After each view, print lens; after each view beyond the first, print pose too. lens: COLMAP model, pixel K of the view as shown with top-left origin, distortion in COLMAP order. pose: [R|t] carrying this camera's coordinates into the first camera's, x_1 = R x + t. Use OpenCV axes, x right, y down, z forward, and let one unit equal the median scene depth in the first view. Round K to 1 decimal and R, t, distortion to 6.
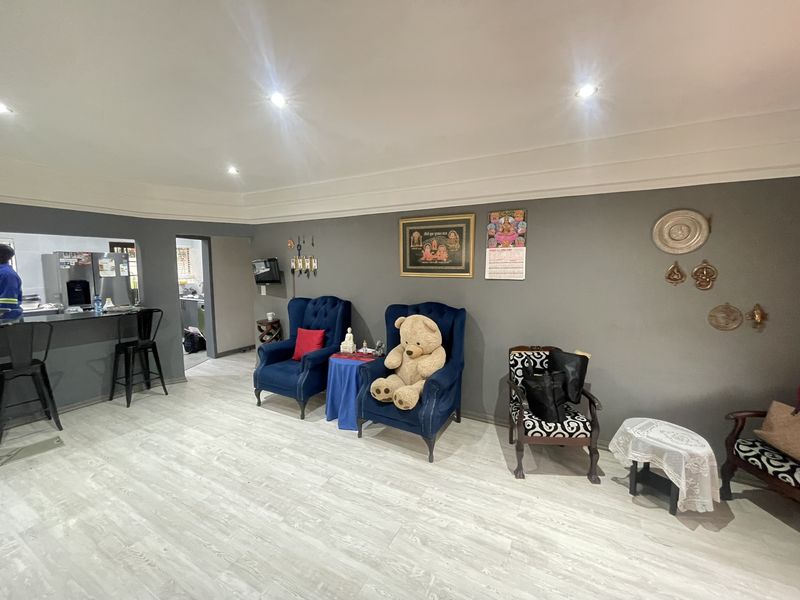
lens RADIAL K [[346.7, 0, 401.0], [0, 346.7, 300.0], [0, 0, 1]] dist [-0.000806, -0.000053]
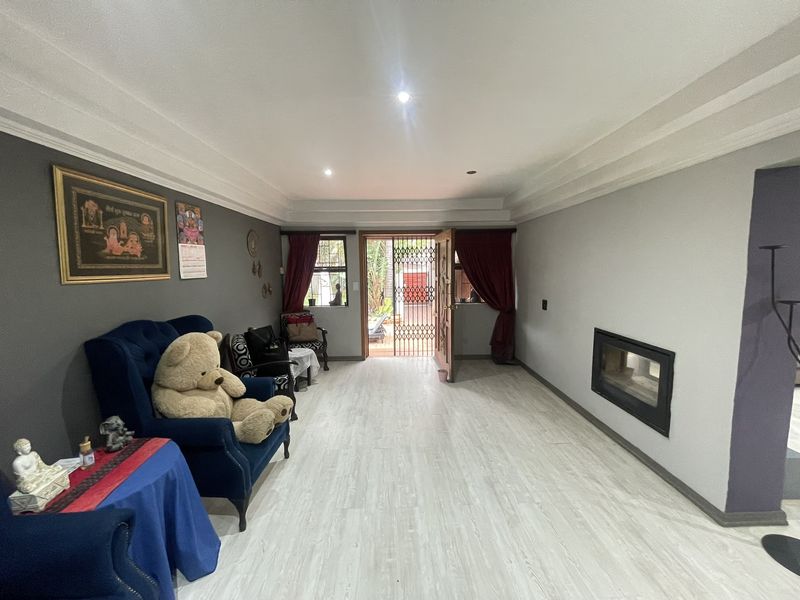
lens RADIAL K [[320.5, 0, 400.2], [0, 320.5, 297.7], [0, 0, 1]] dist [-0.000786, 0.000053]
pose [[-0.522421, -0.094306, 0.847456, -0.693151], [0.067976, 0.986096, 0.151639, -0.096387], [-0.849974, 0.136826, -0.508747, 0.926027]]
